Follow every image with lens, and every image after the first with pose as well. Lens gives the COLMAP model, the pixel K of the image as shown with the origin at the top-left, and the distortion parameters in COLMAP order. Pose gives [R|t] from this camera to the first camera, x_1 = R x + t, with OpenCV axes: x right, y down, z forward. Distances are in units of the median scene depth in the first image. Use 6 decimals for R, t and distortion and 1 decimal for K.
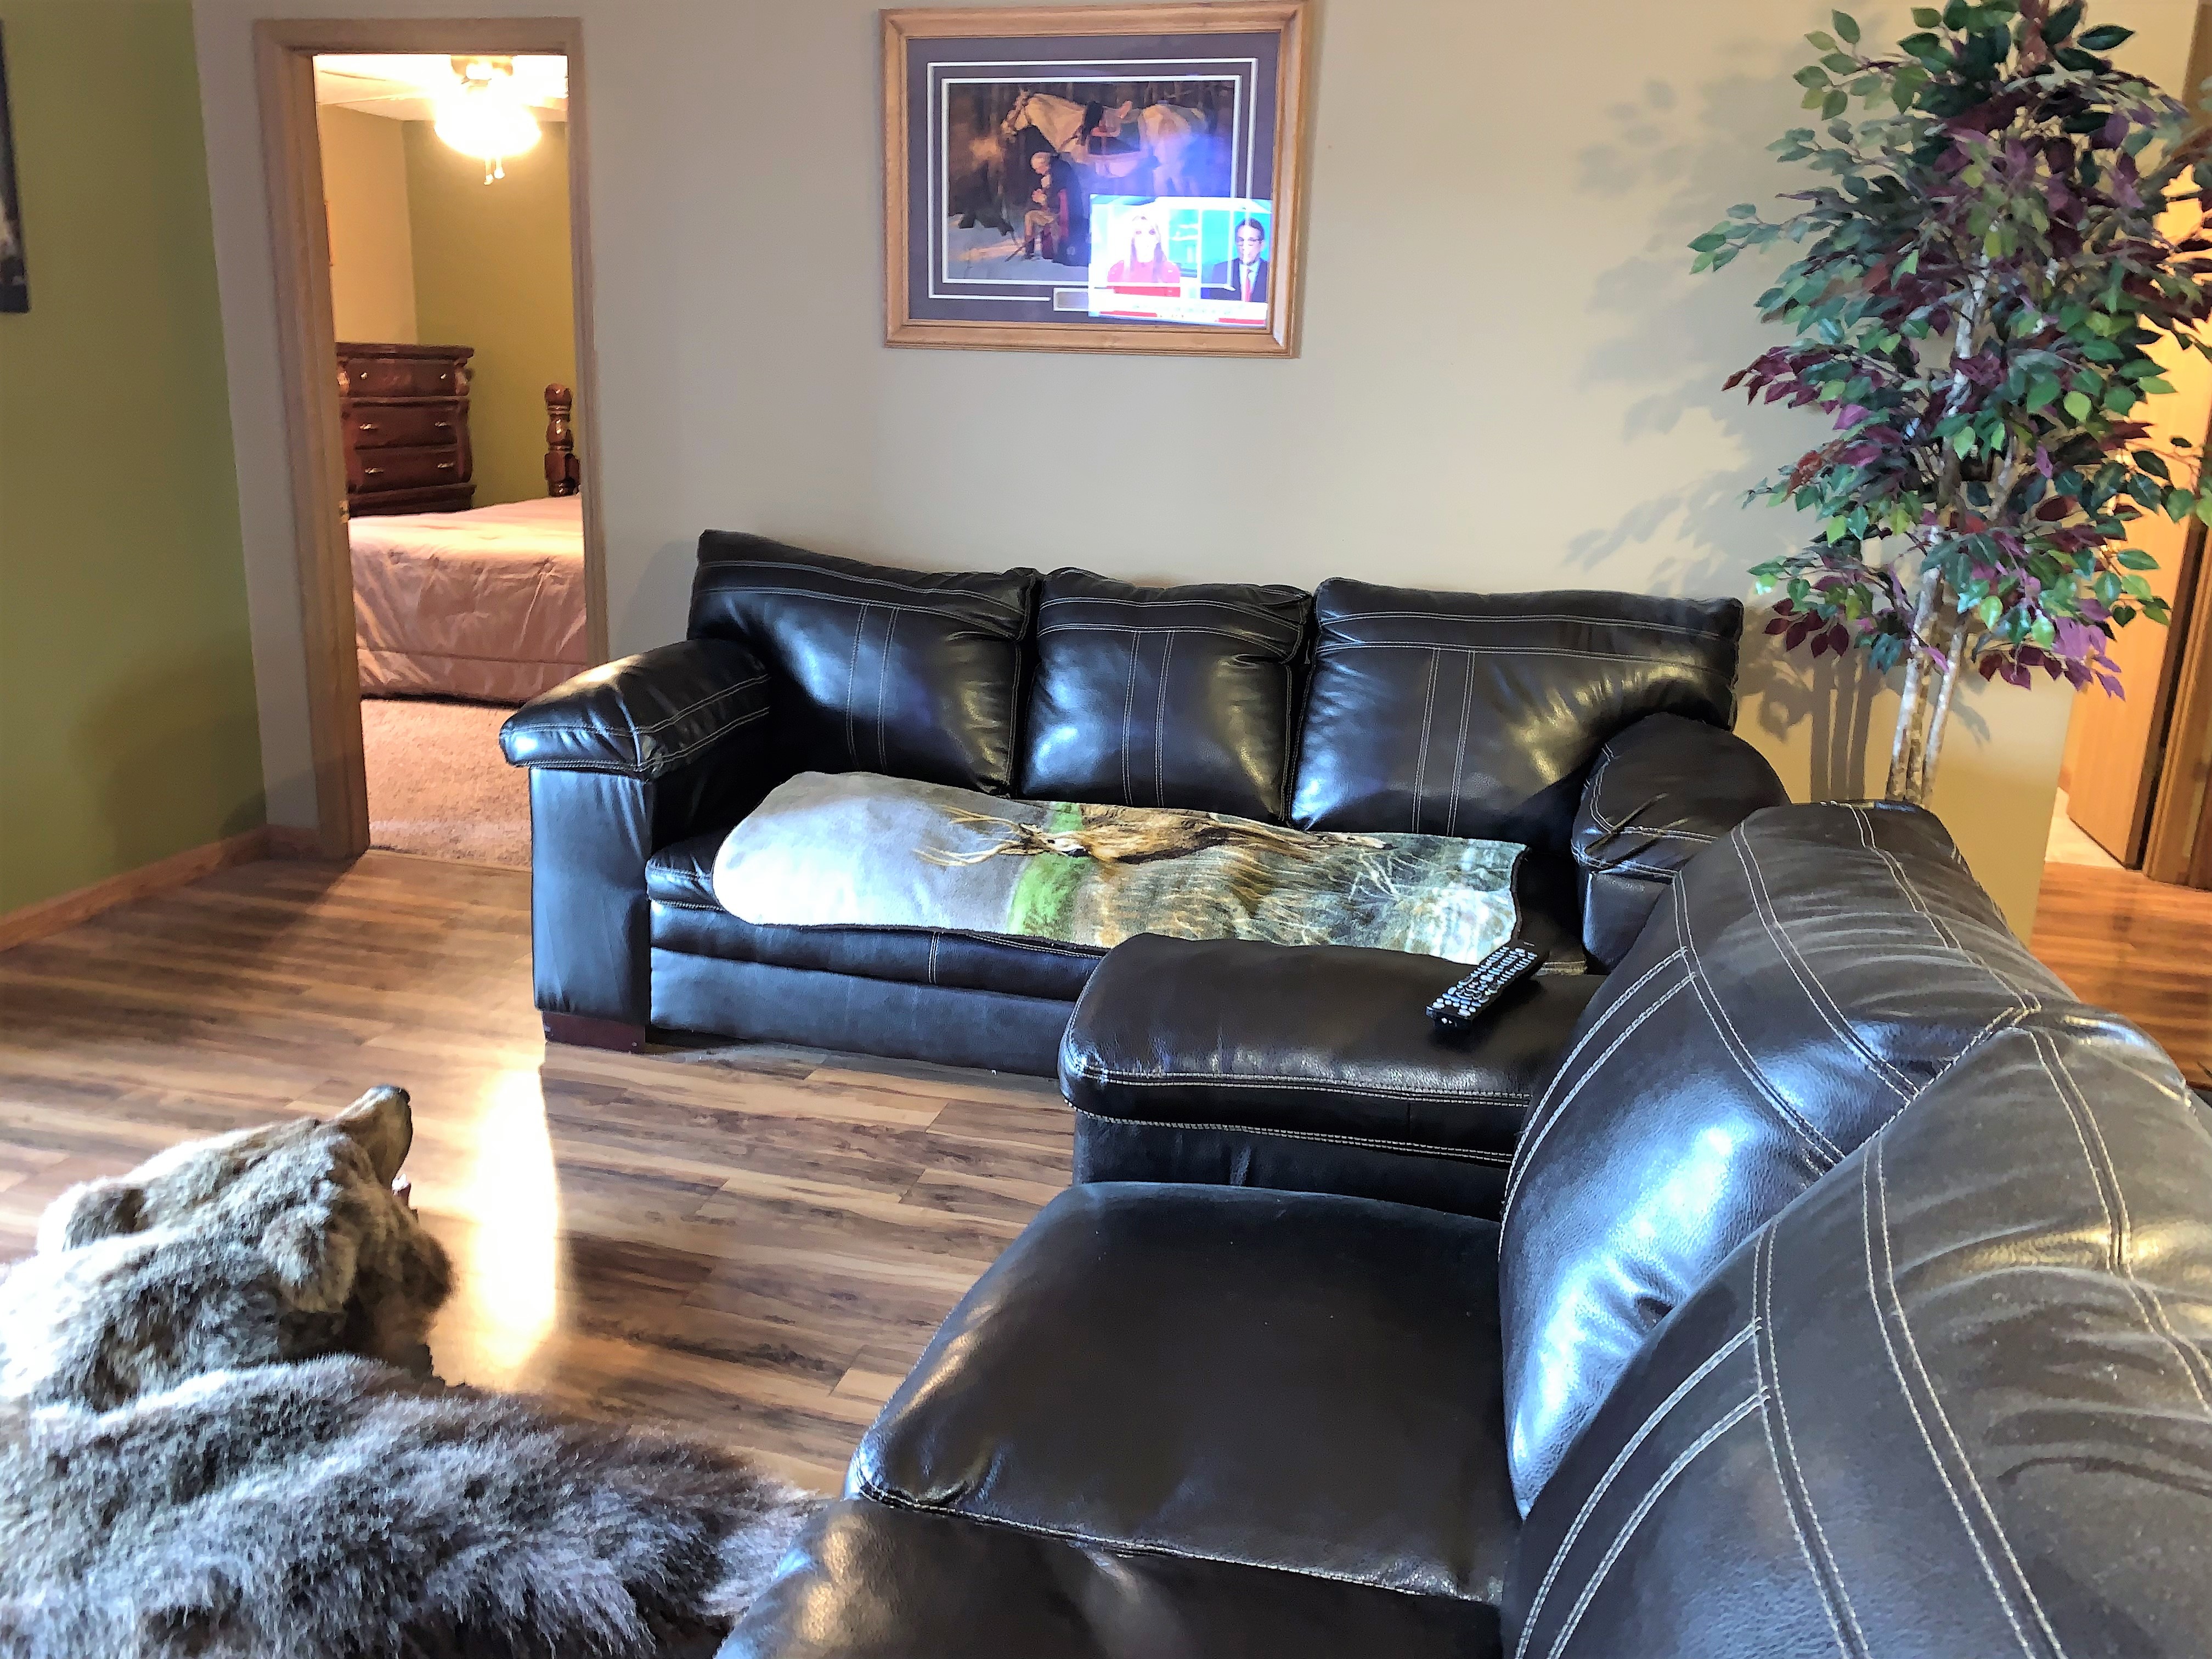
lens RADIAL K [[1669.3, 0, 1107.6], [0, 1669.3, 818.9], [0, 0, 1]] dist [0.003305, -0.007566]
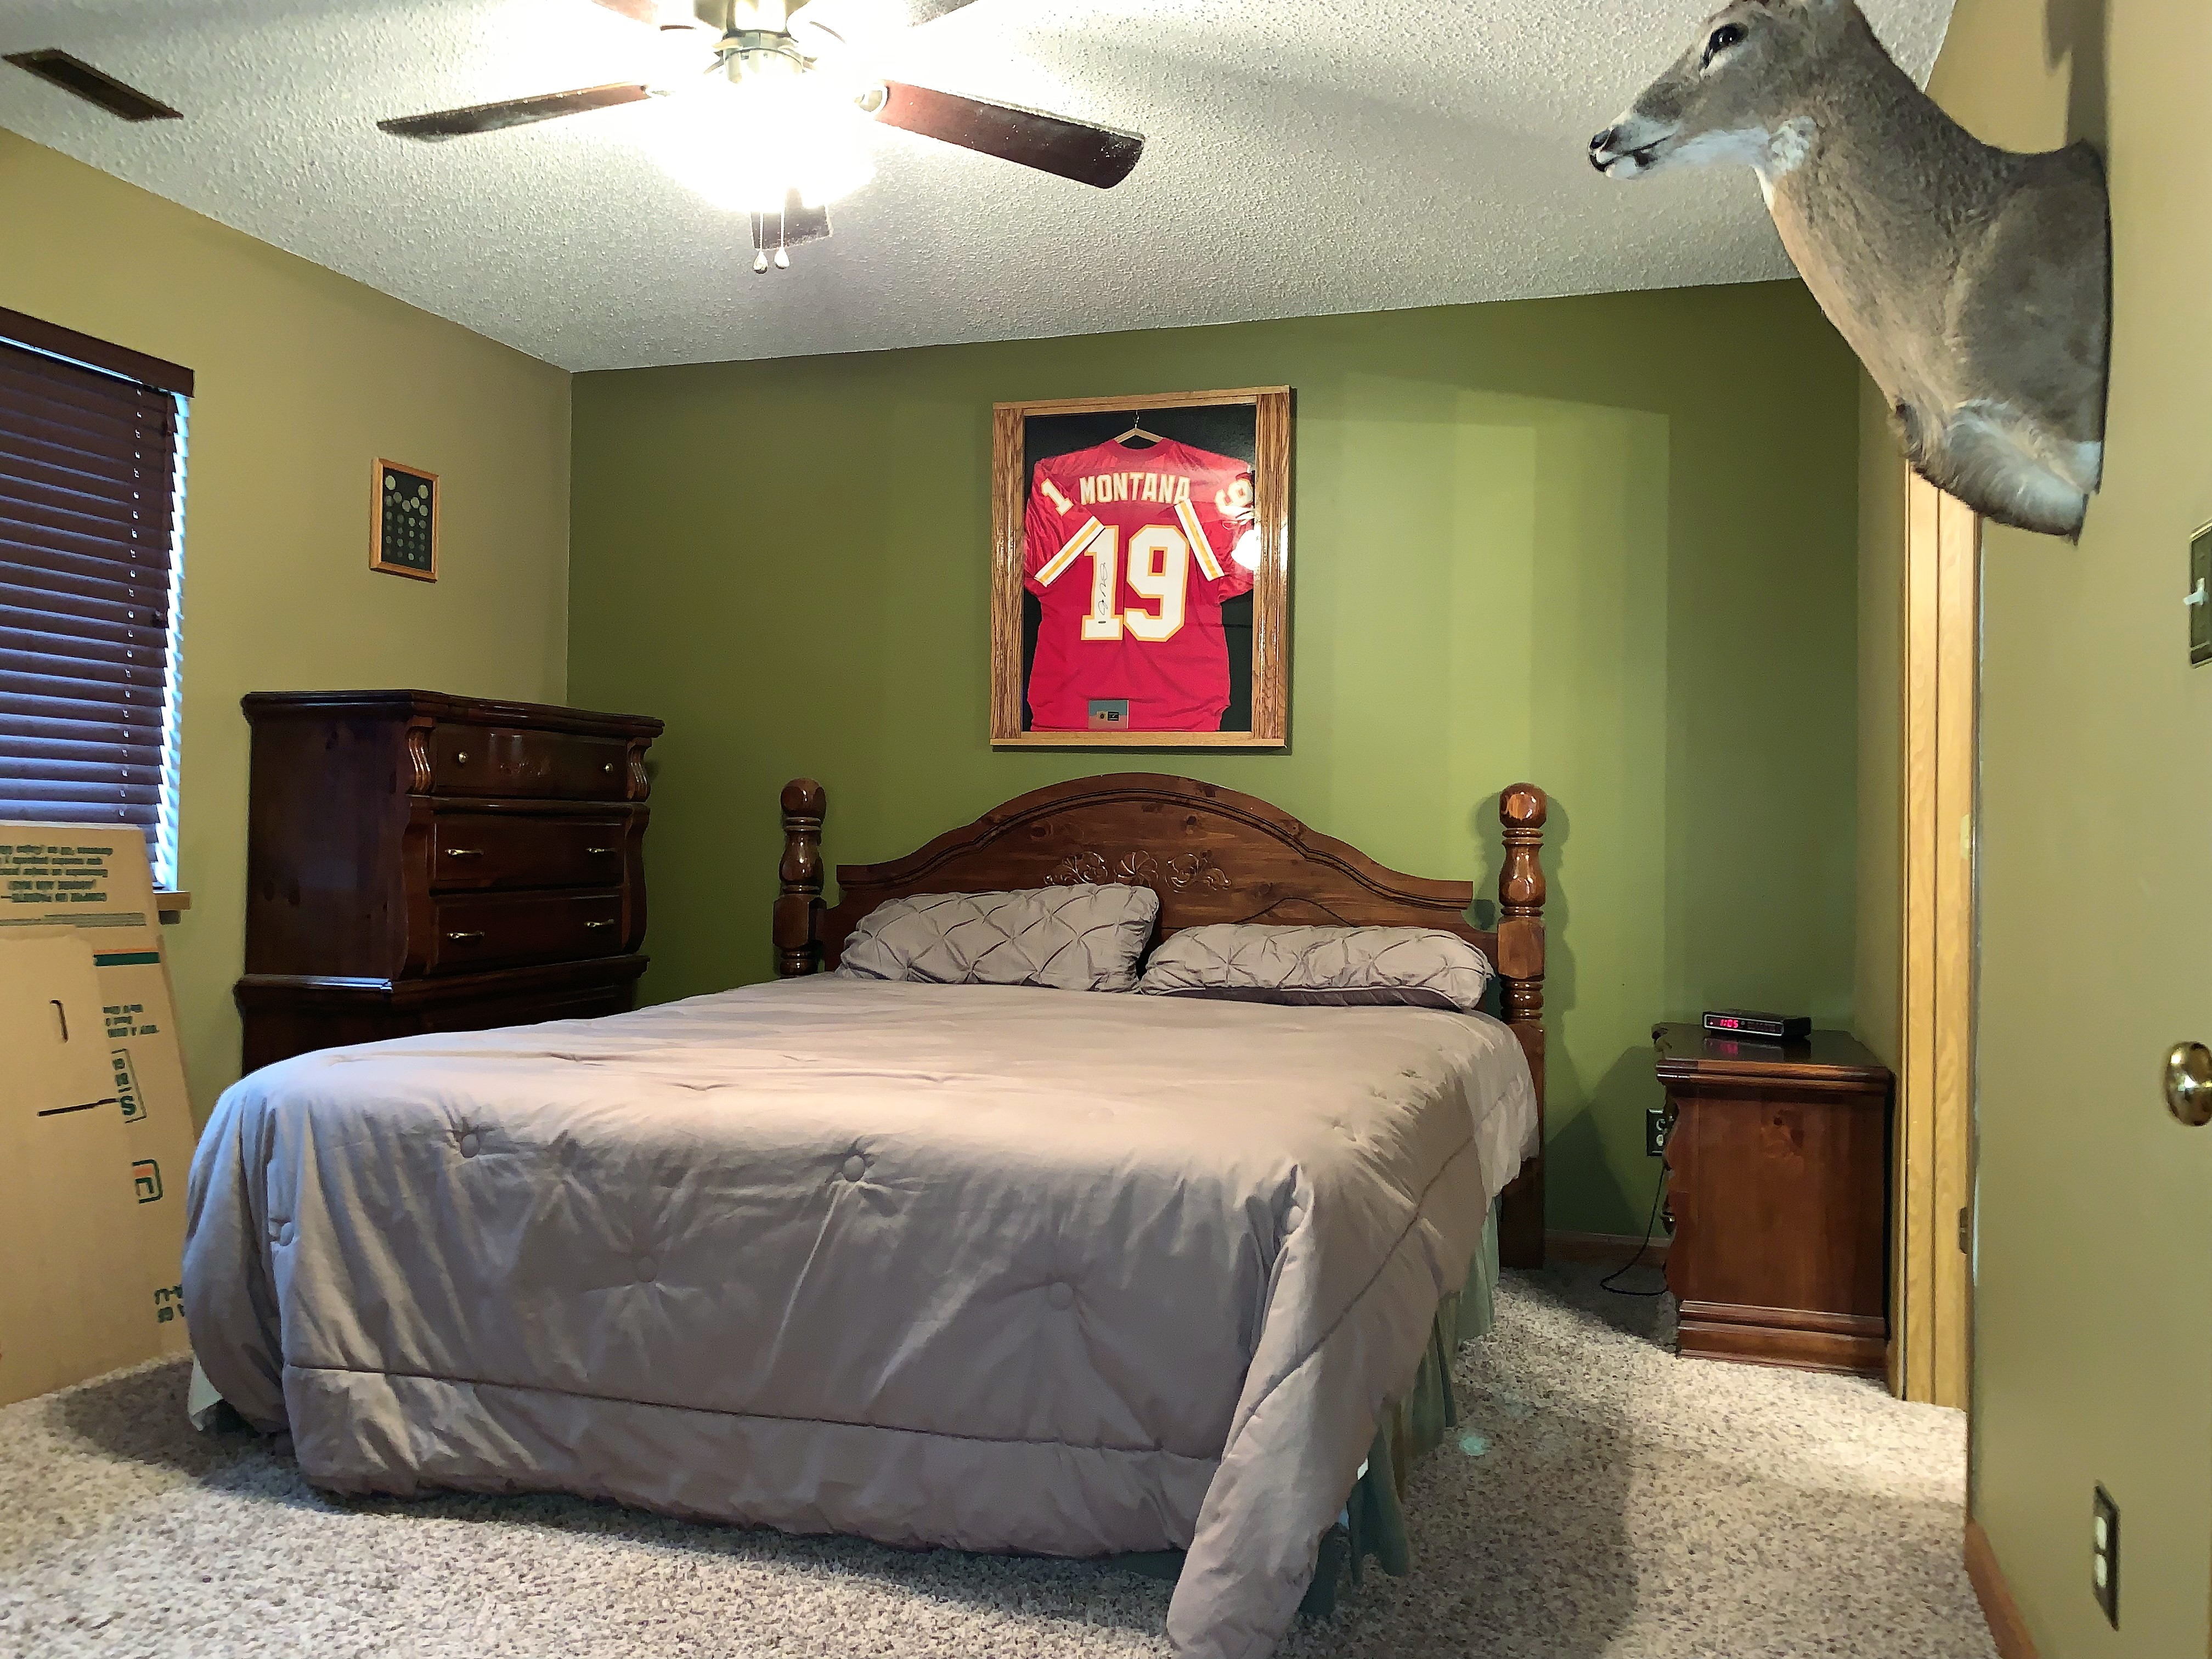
lens RADIAL K [[1772.2, 0, 1142.2], [0, 1772.2, 832.4], [0, 0, 1]] dist [0.012052, 0.005431]
pose [[0.997624, -0.022157, -0.065229, -0.233646], [0.004624, 0.966269, -0.257495, -0.116404], [0.068734, 0.256581, 0.964076, 0.574660]]
